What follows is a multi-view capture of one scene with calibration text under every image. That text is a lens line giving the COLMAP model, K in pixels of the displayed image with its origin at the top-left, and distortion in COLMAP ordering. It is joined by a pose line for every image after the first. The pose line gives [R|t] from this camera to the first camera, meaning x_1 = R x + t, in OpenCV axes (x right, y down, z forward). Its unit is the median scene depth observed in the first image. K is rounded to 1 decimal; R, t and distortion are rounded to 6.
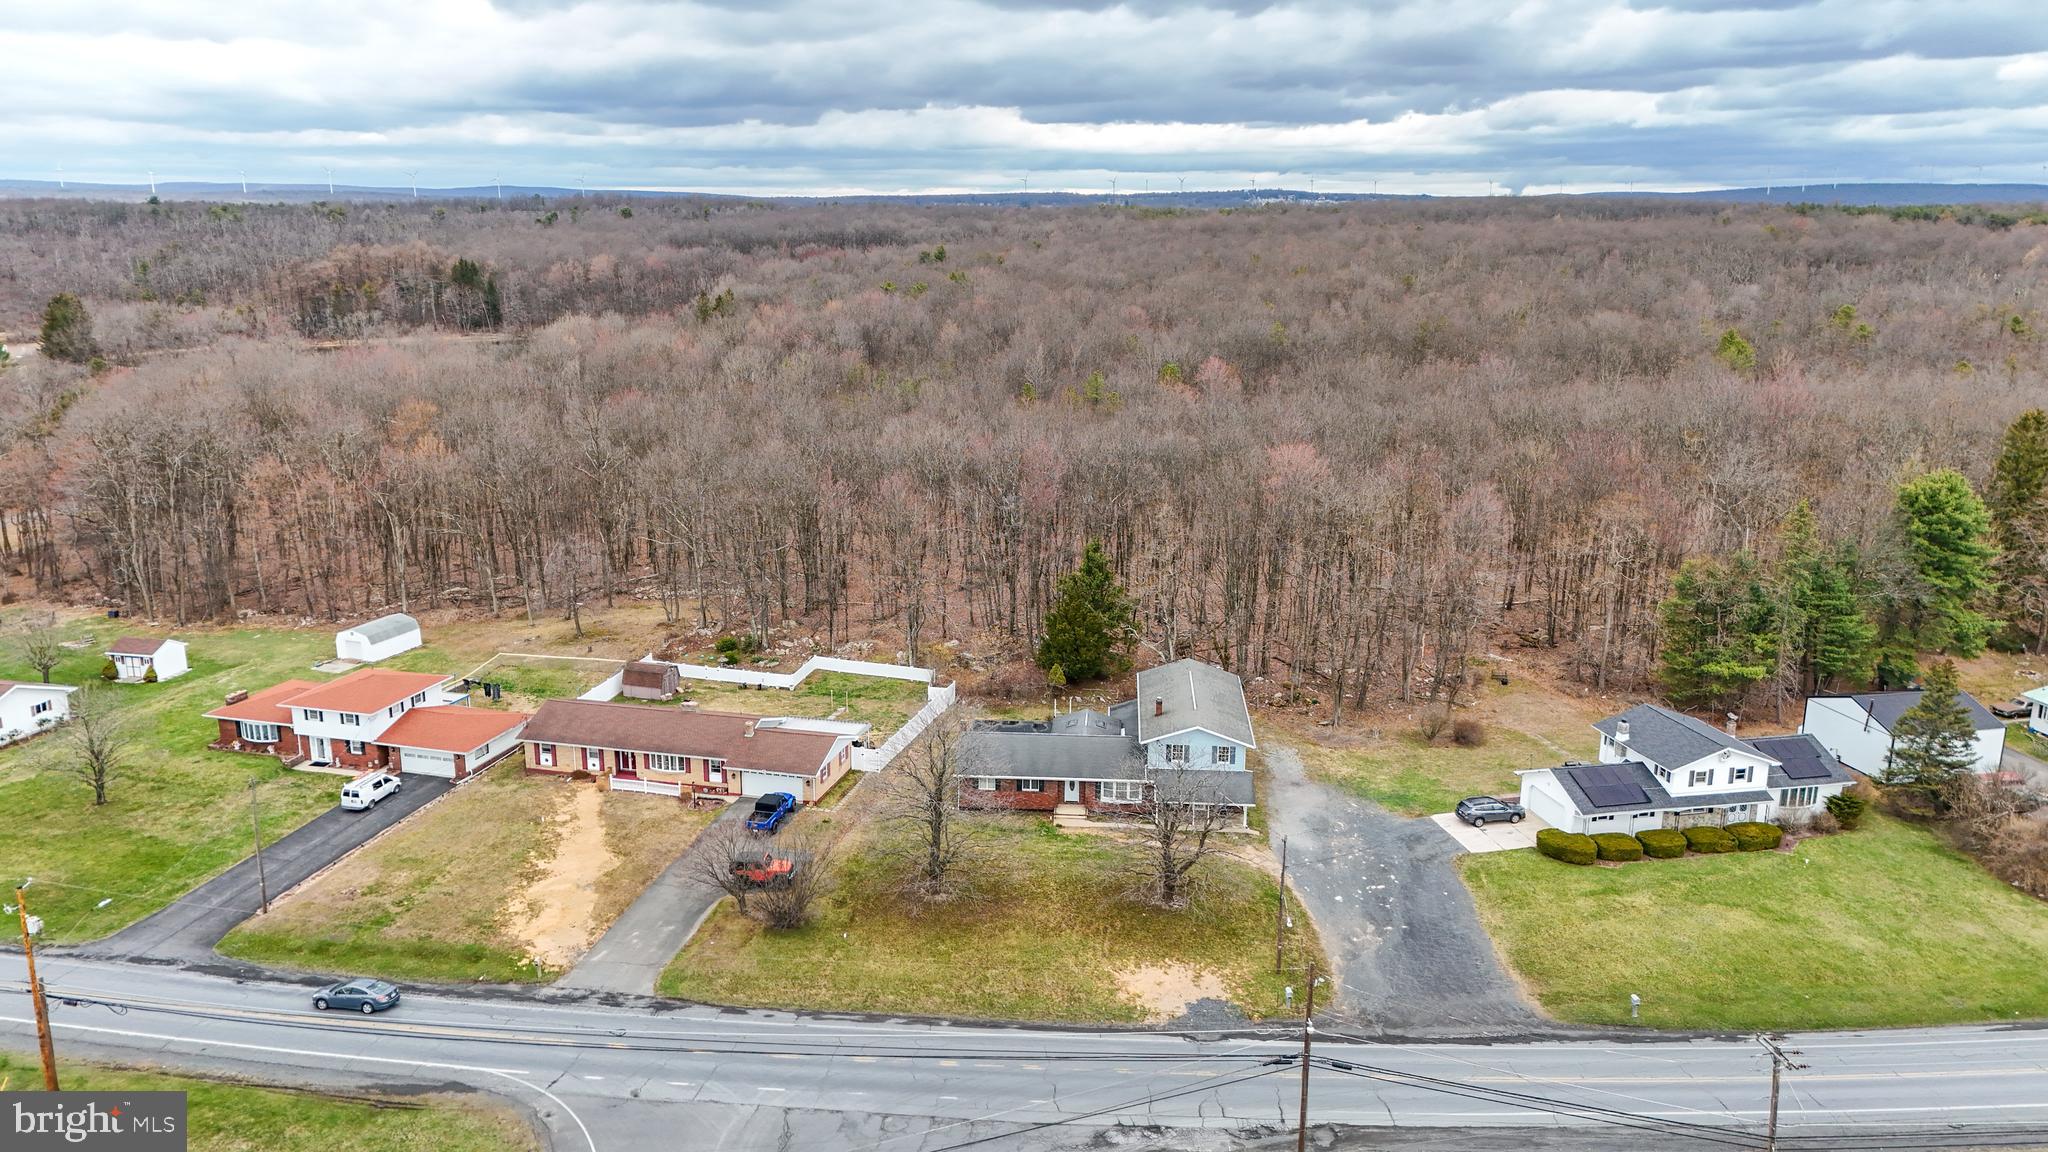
lens RADIAL K [[1502.7, 0, 1019.3], [0, 1502.7, 575.7], [0, 0, 1]] dist [0.079446, -0.076669]
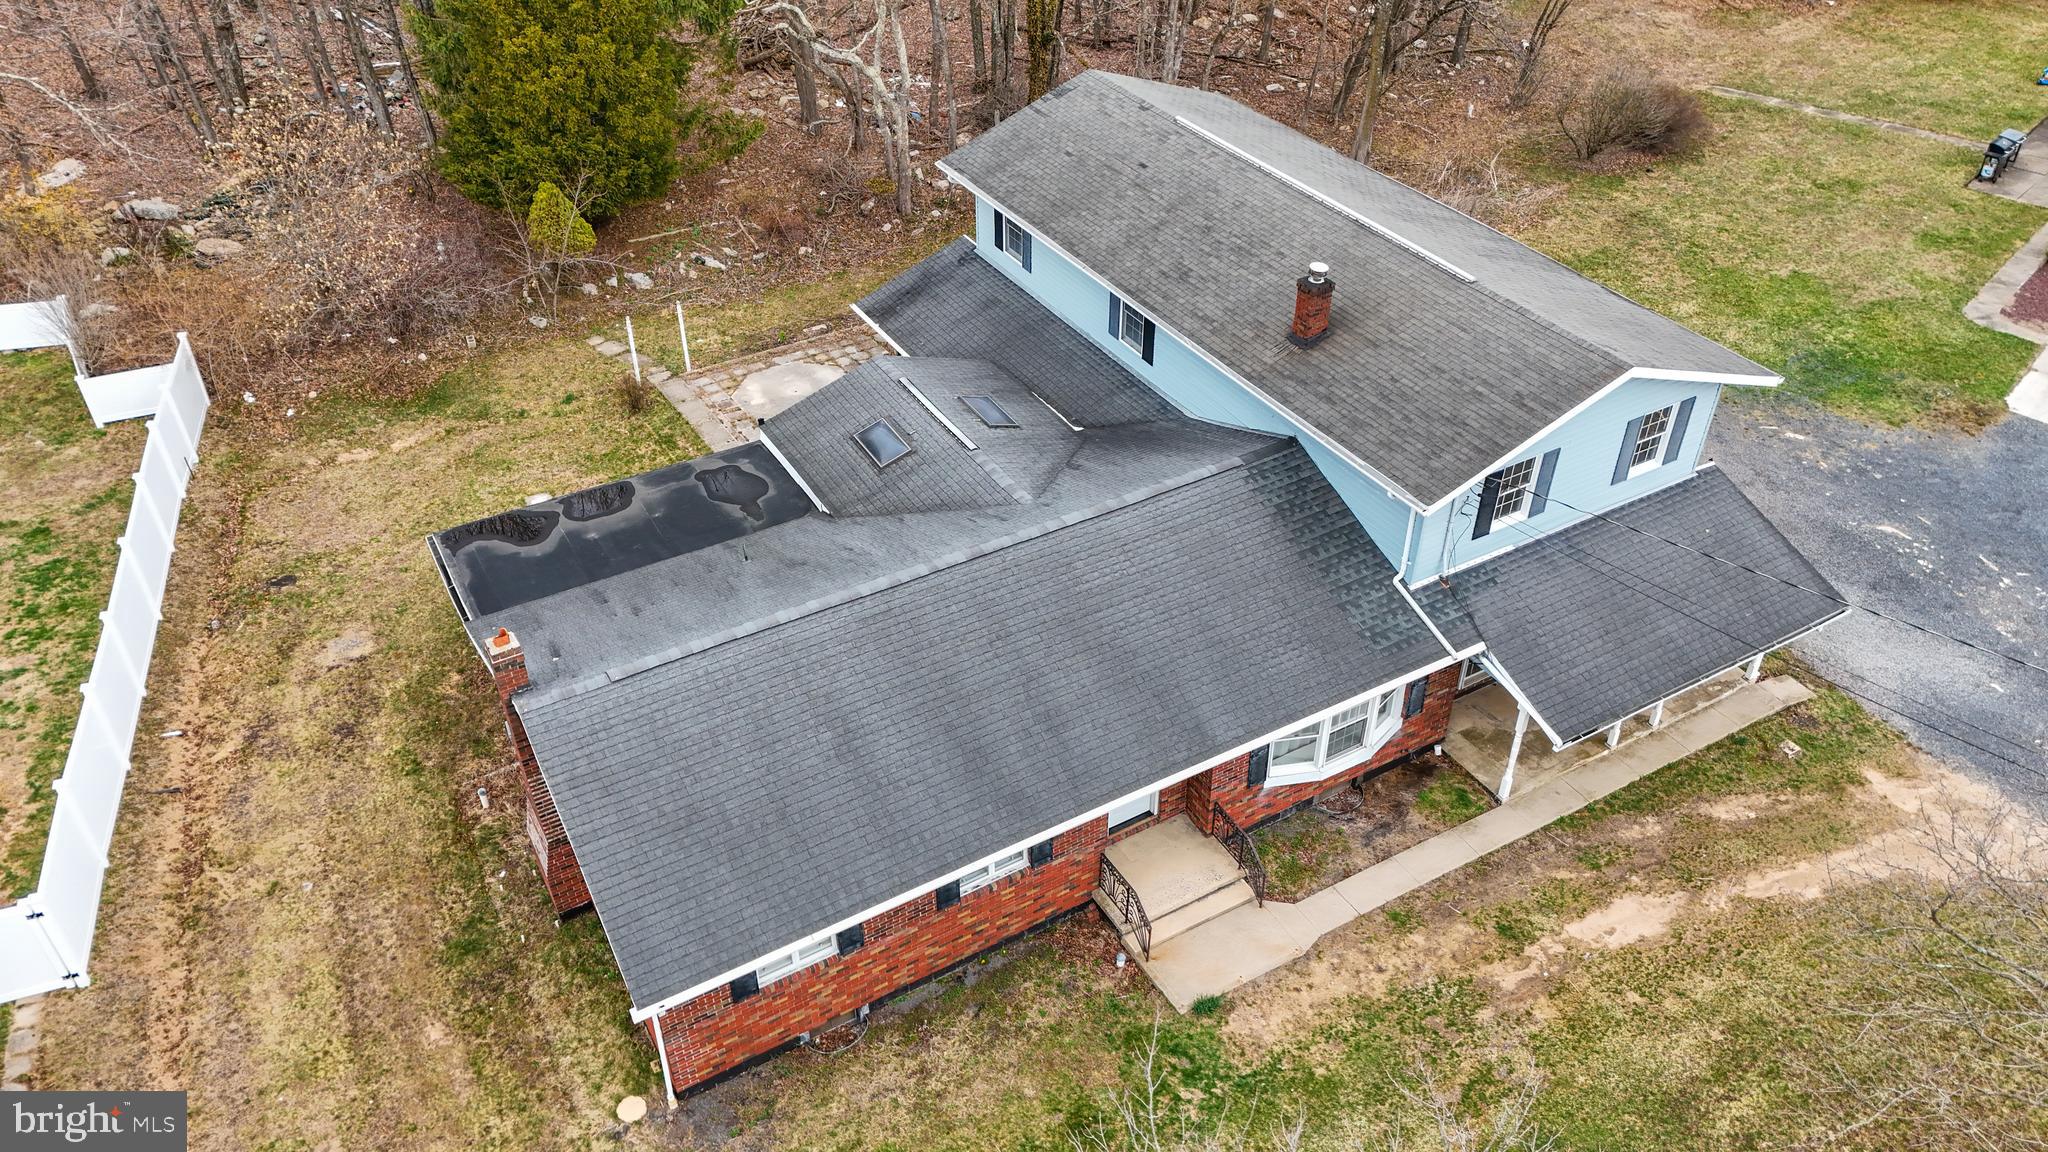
lens RADIAL K [[1502.7, 0, 1019.3], [0, 1502.7, 575.7], [0, 0, 1]] dist [0.079446, -0.076669]
pose [[0.828280, -0.349731, 0.437767, -0.055090], [0.146368, 0.889211, 0.433451, 0.011541], [-0.540858, -0.294944, 0.787706, 0.696024]]
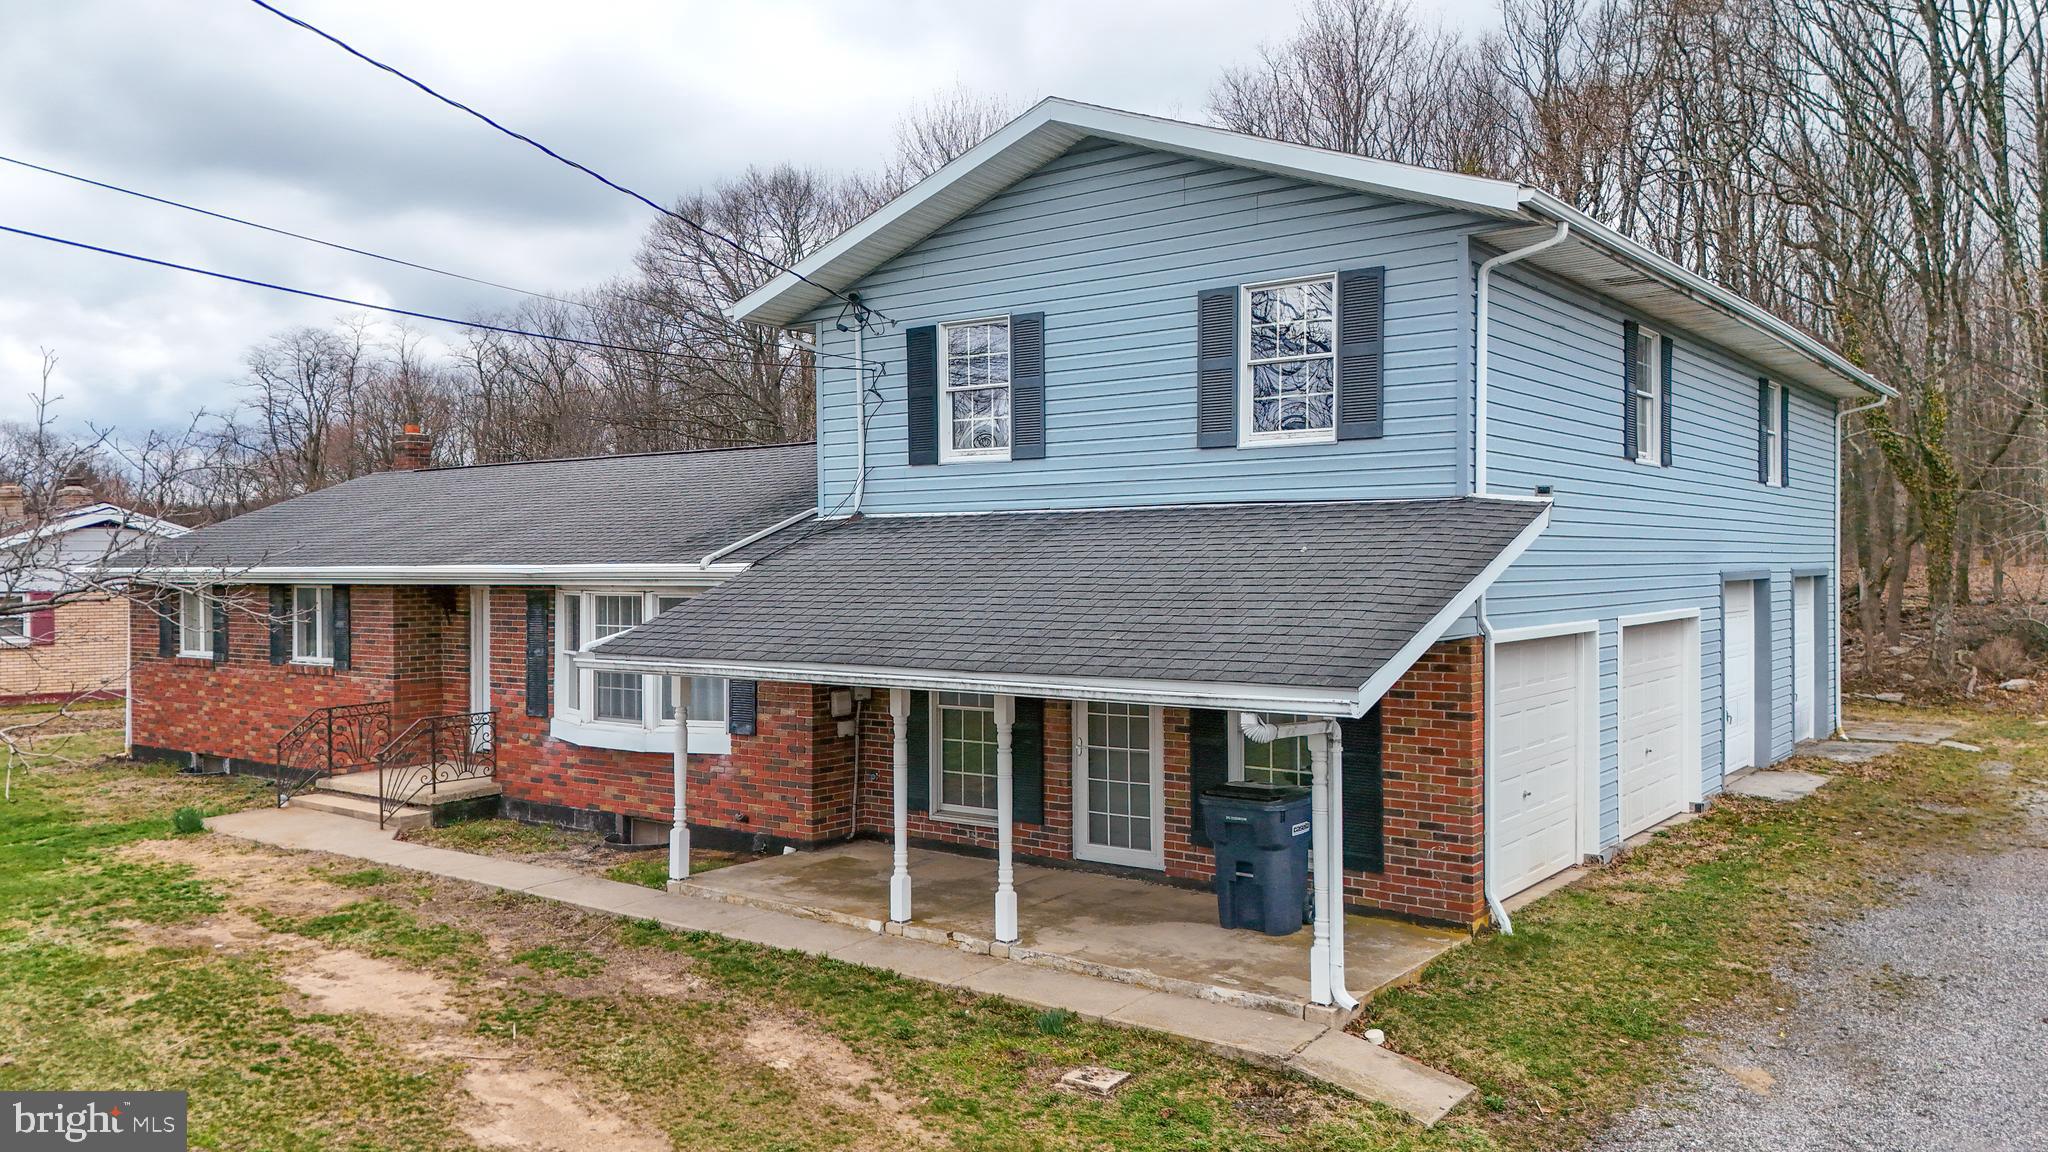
lens RADIAL K [[1502.7, 0, 1019.3], [0, 1502.7, 575.7], [0, 0, 1]] dist [0.079446, -0.076669]
pose [[0.837435, -0.006059, -0.546503, 0.149497], [-0.120184, 0.973421, -0.194957, 0.130308], [0.533158, 0.228944, 0.814449, 0.734965]]
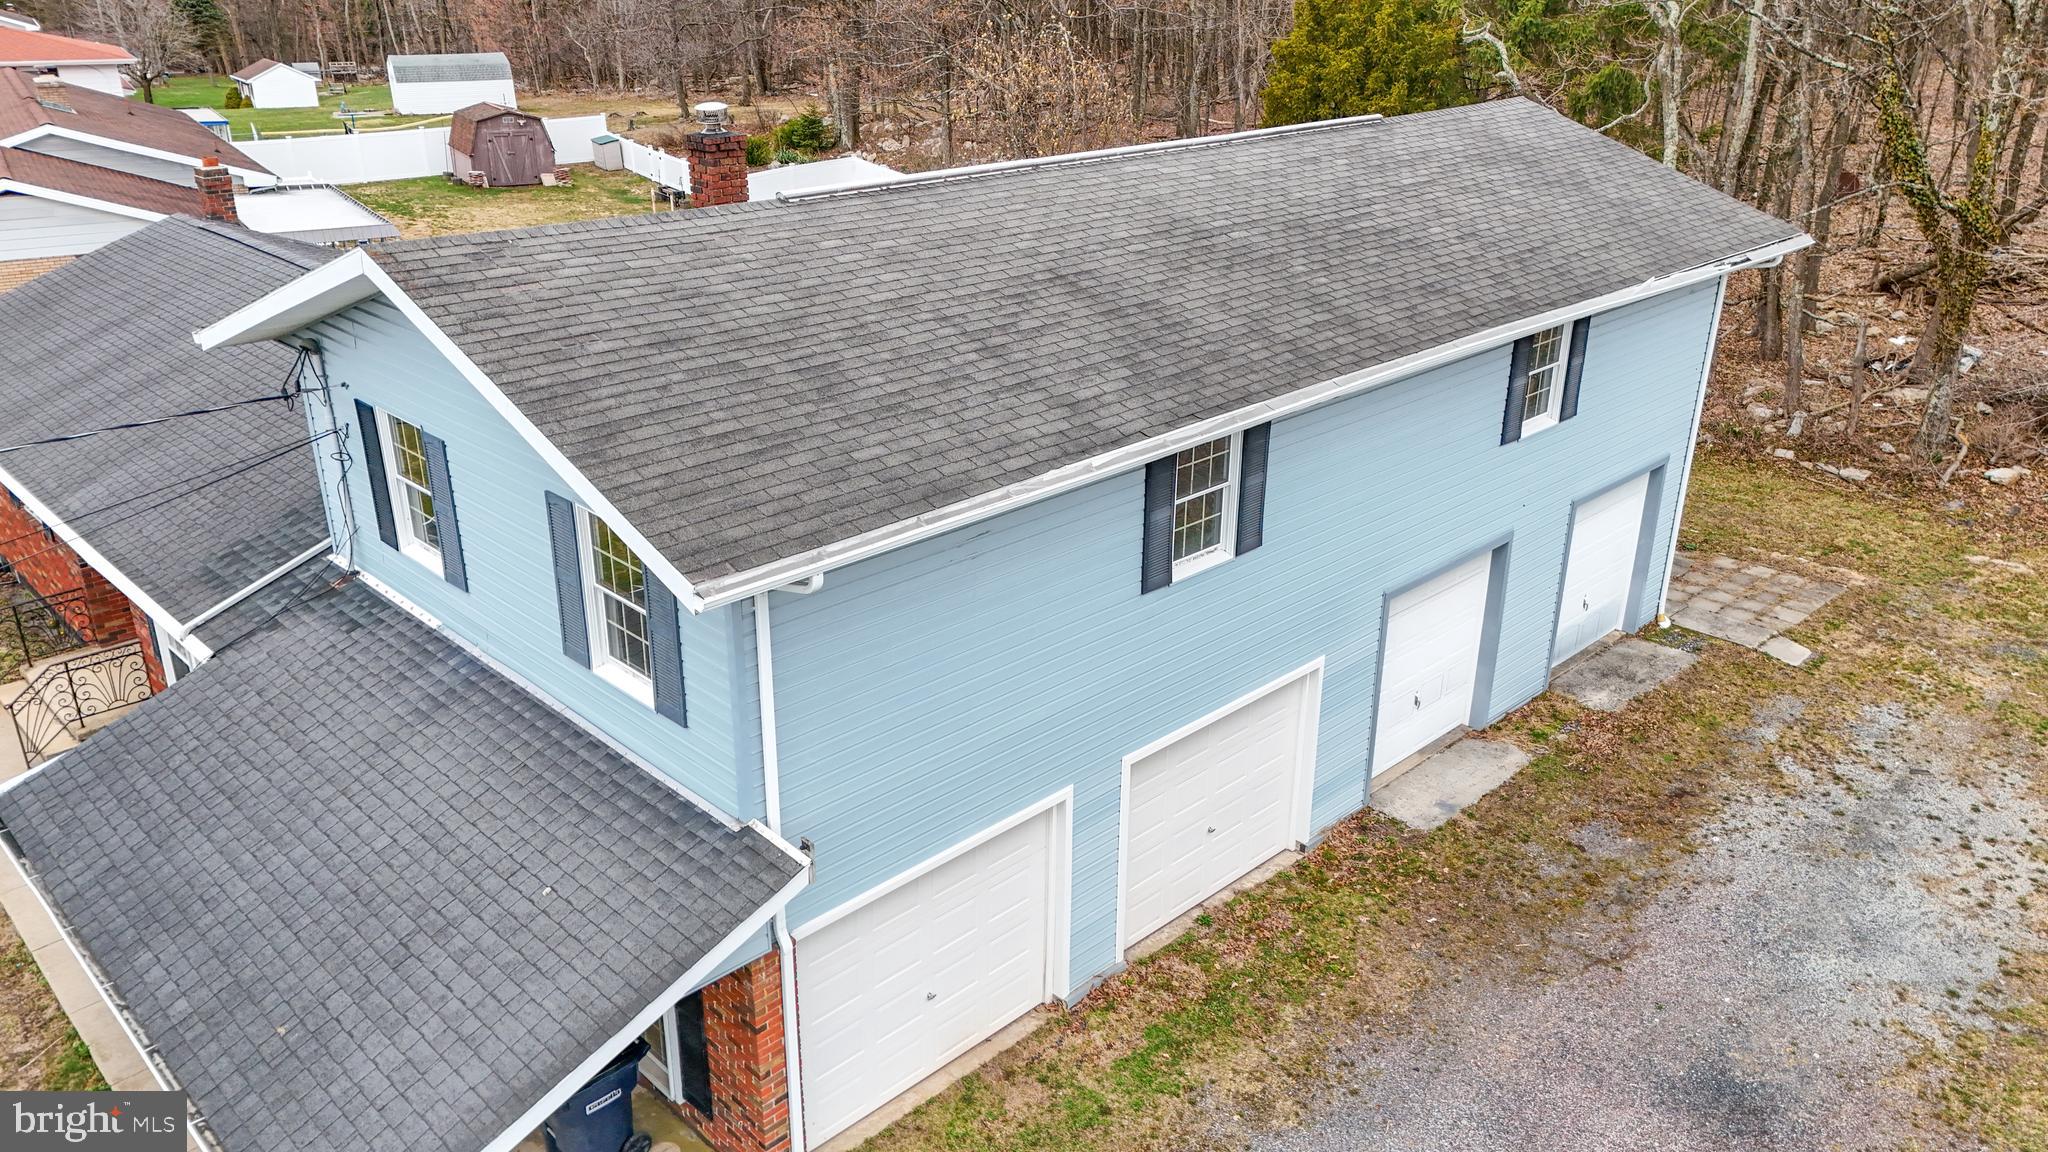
lens RADIAL K [[1502.7, 0, 1019.3], [0, 1502.7, 575.7], [0, 0, 1]] dist [0.079446, -0.076669]
pose [[0.748826, 0.255273, -0.611634, 0.178813], [-0.159715, 0.965156, 0.207280, 0.074851], [0.643235, -0.057529, 0.763505, 0.768443]]
